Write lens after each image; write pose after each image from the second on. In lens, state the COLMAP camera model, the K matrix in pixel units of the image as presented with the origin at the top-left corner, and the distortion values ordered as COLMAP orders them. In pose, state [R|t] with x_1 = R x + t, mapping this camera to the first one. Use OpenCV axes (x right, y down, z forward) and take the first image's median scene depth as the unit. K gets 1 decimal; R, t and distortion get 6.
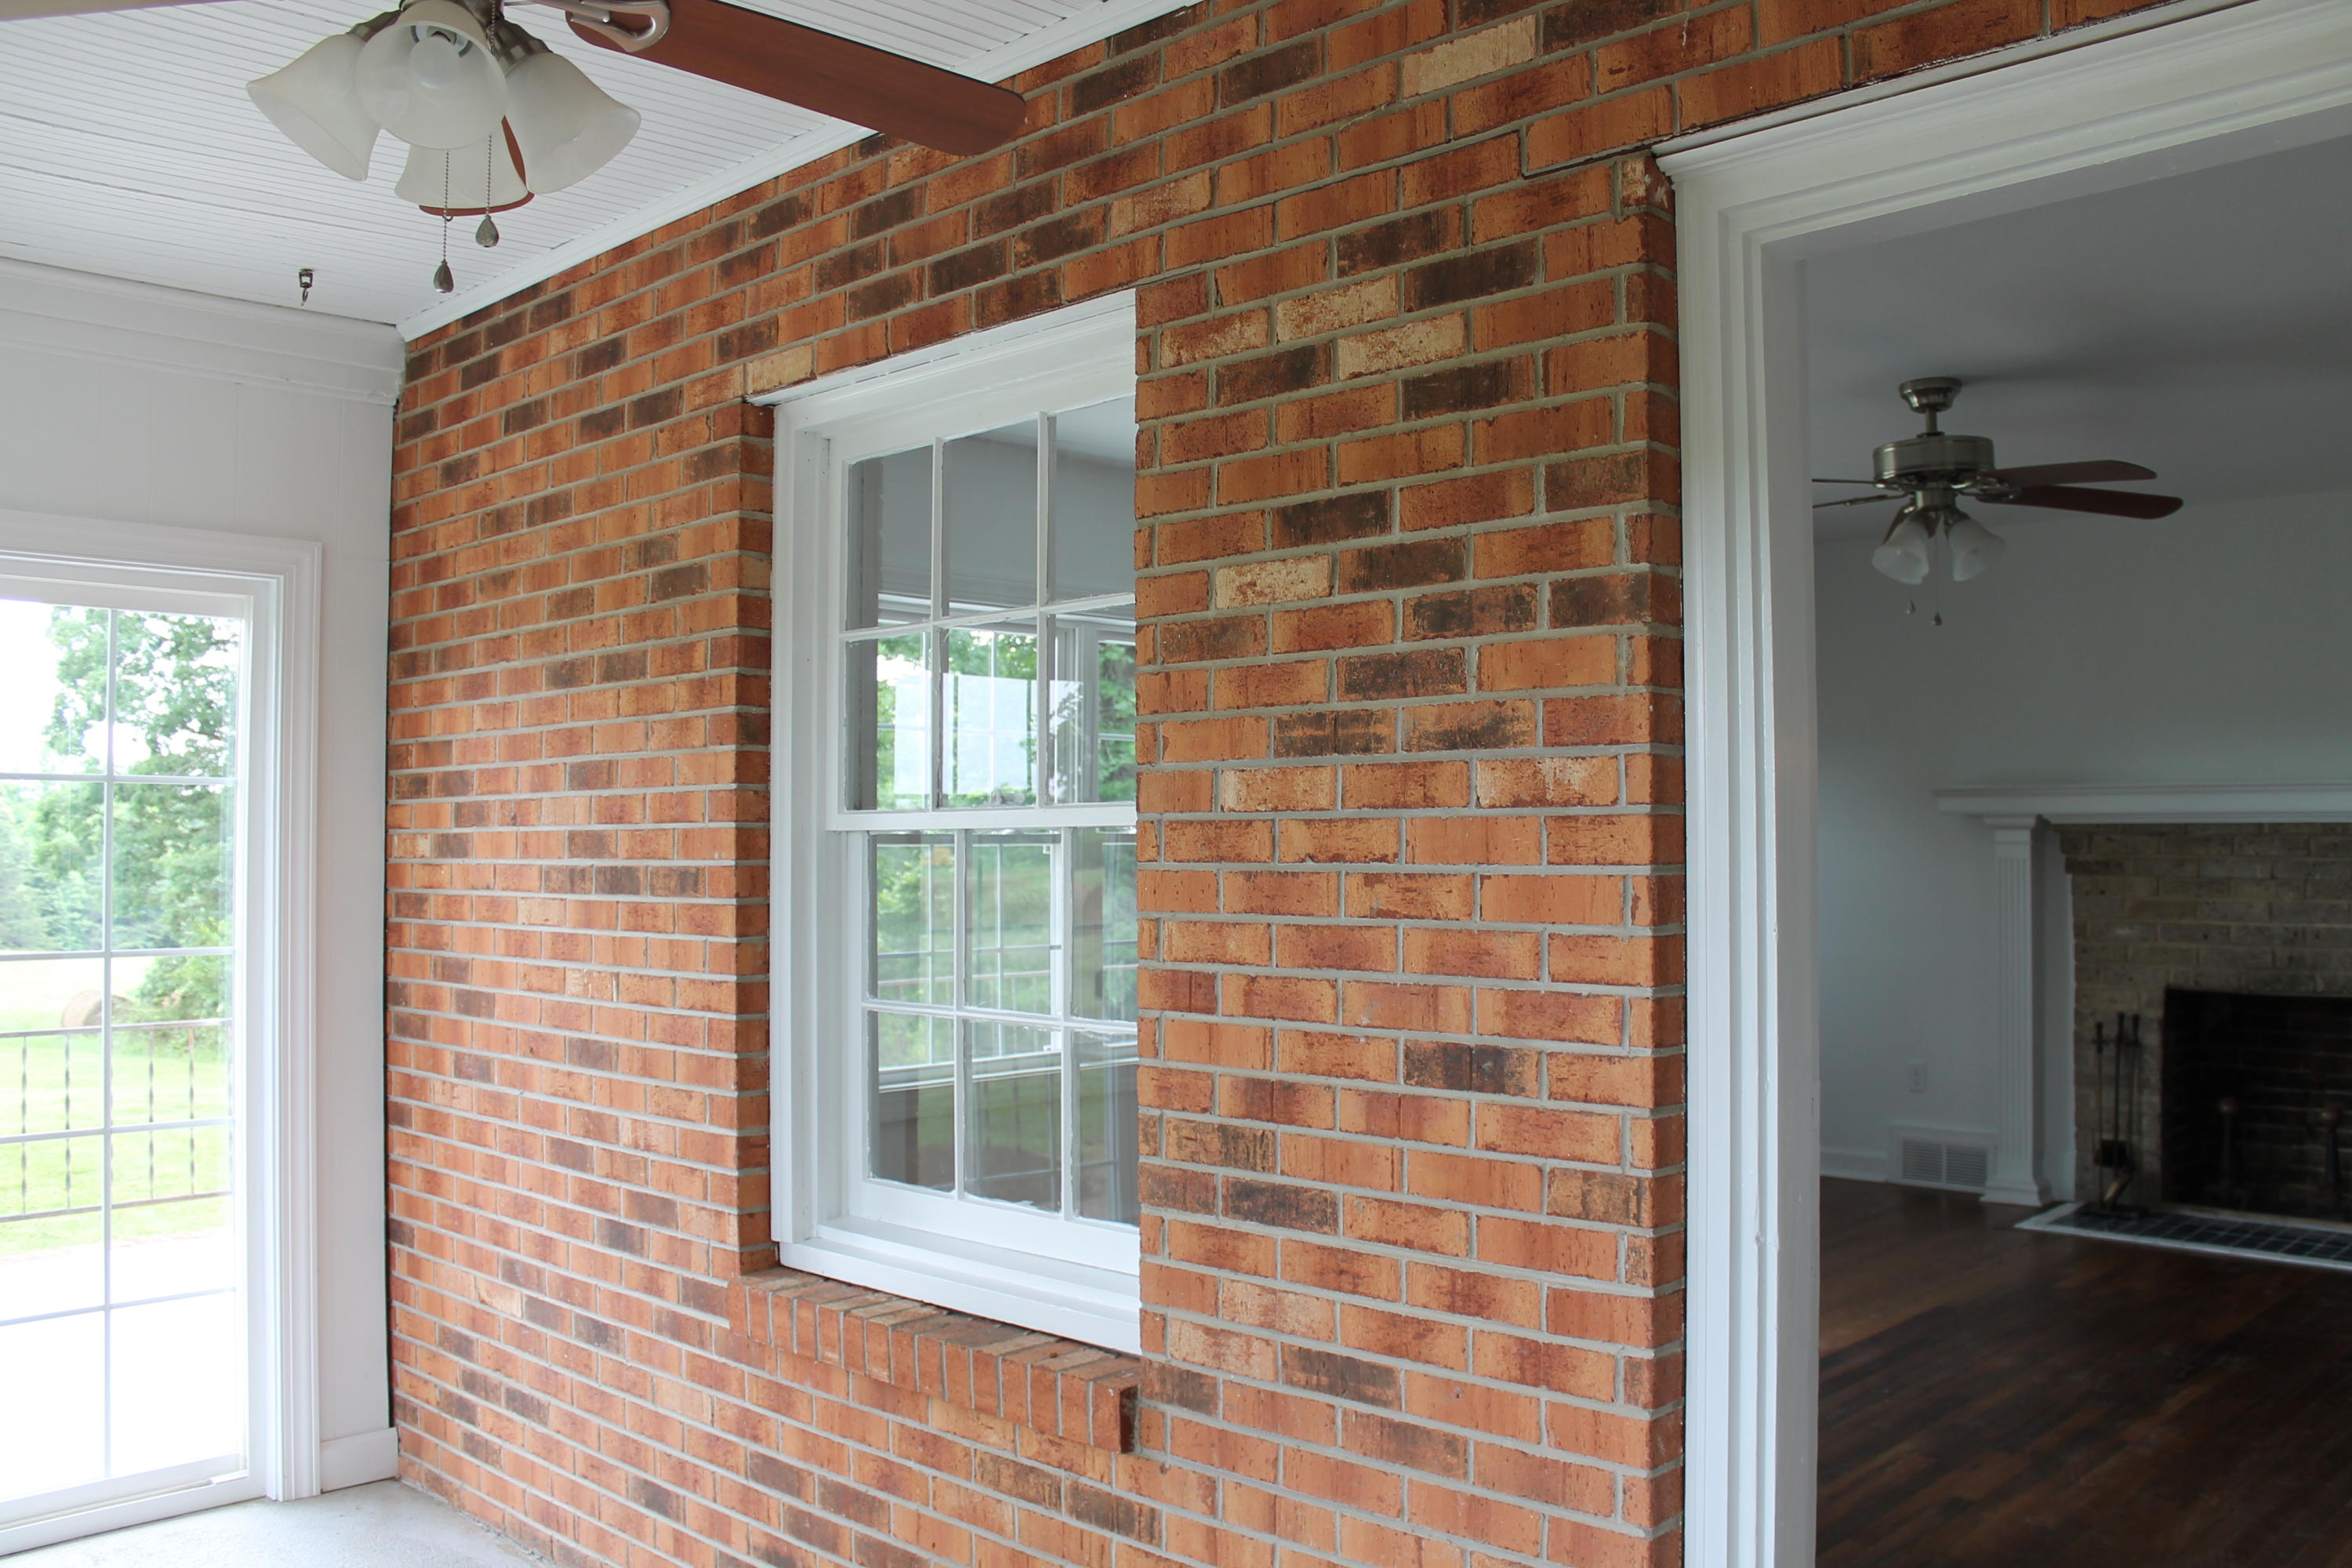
lens RADIAL K [[1978.9, 0, 1176.0], [0, 1978.9, 784.0], [0, 0, 1]] dist [-0.165715, 0.135237]
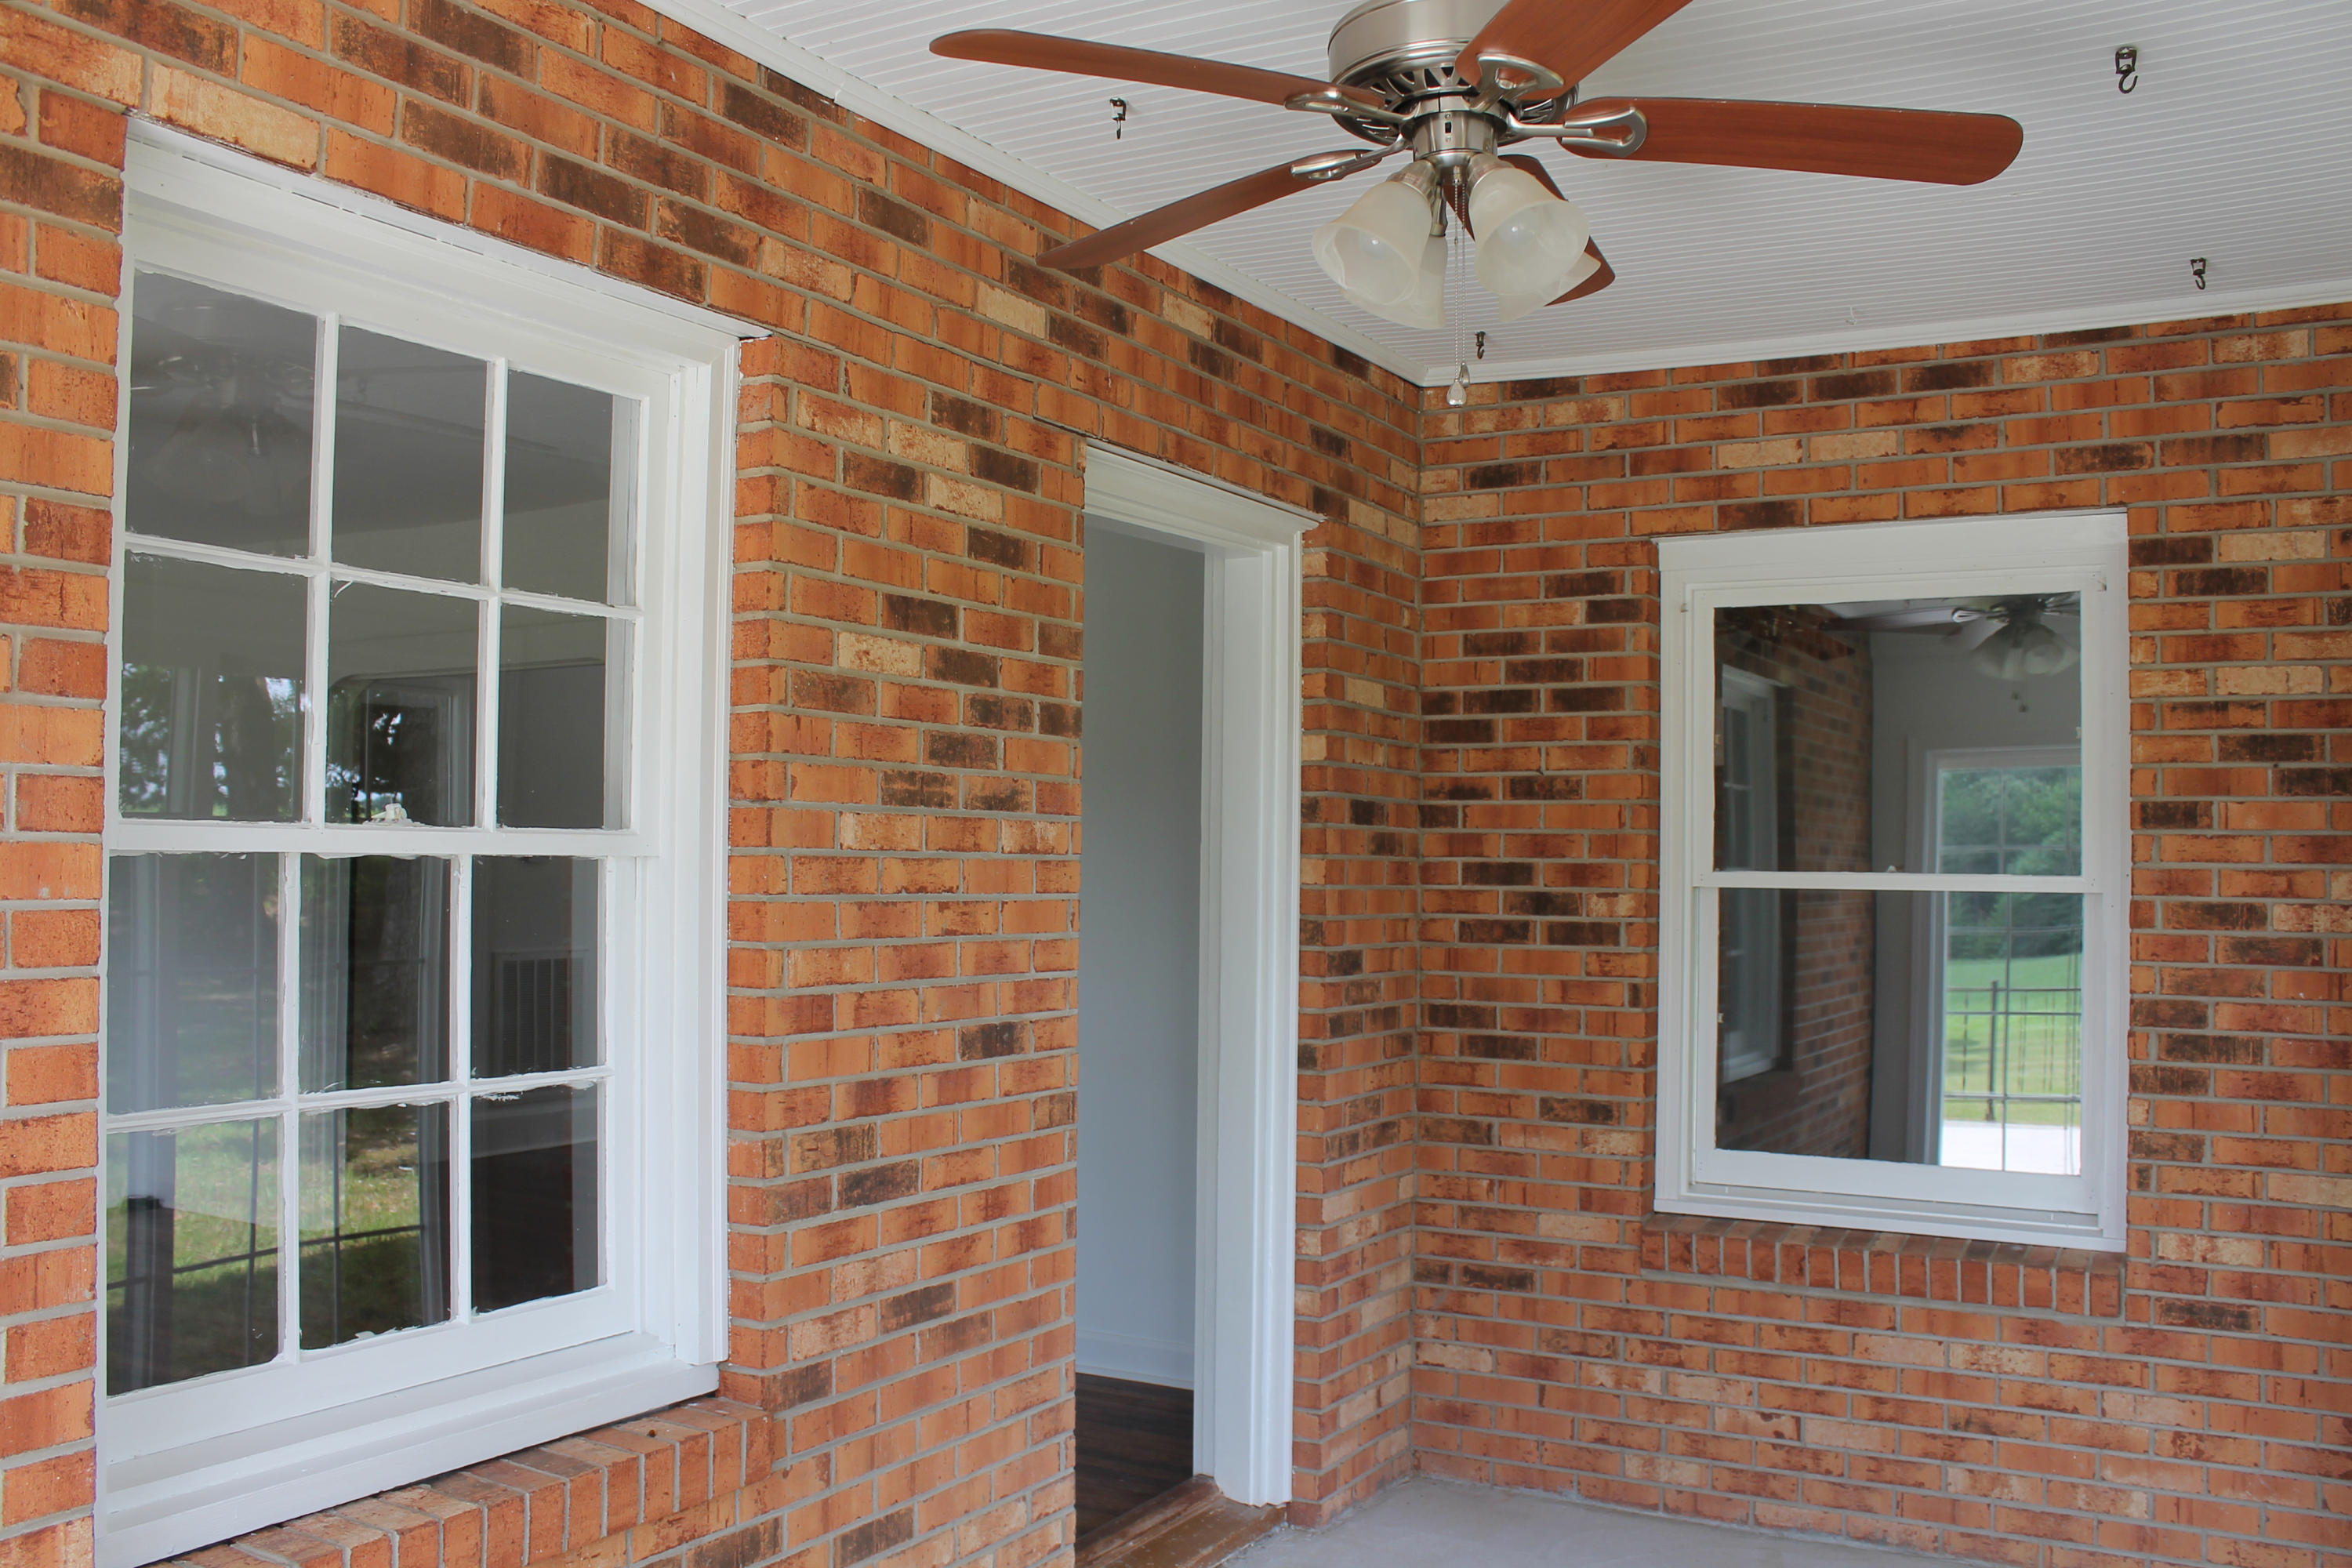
lens RADIAL K [[1978.9, 0, 1176.0], [0, 1978.9, 784.0], [0, 0, 1]] dist [-0.165715, 0.135237]
pose [[-0.232561, 0.041219, 0.971708, -1.217868], [-0.040445, 0.997827, -0.052007, 0.030399], [-0.971740, -0.051395, -0.230389, 1.183794]]
